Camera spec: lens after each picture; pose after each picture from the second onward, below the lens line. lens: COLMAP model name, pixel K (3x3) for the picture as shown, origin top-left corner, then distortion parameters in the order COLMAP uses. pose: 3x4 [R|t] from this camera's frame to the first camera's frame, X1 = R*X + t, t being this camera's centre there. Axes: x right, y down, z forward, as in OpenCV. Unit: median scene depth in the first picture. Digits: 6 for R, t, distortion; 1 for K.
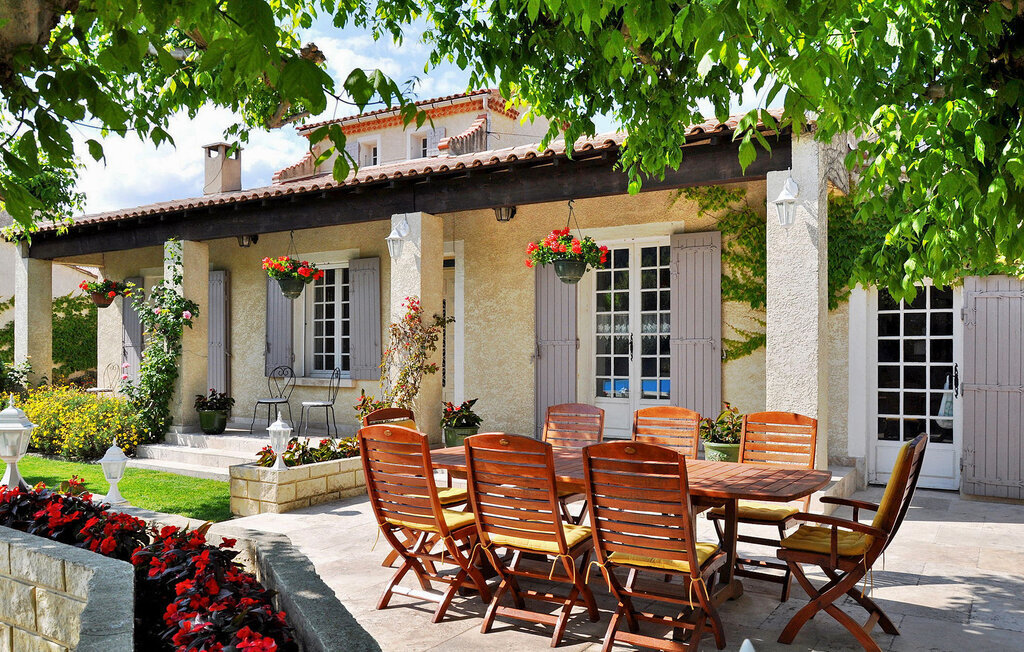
lens RADIAL K [[820.5, 0, 512.4], [0, 820.5, 332.0], [0, 0, 1]] dist [-0.058408, -0.004318]
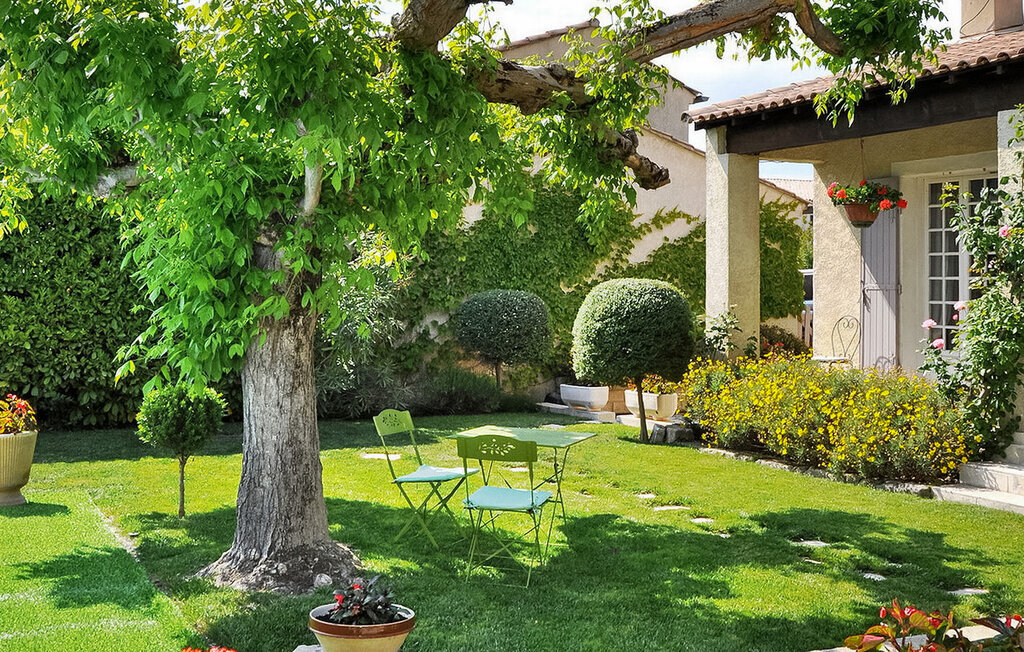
lens RADIAL K [[820.5, 0, 511.4], [0, 820.5, 320.5], [0, 0, 1]] dist [-0.058408, -0.004318]
pose [[0.899742, 0.033151, -0.435161, -0.466895], [-0.005516, 0.997895, 0.064617, 0.002410], [0.436388, -0.055738, 0.898031, 0.320897]]
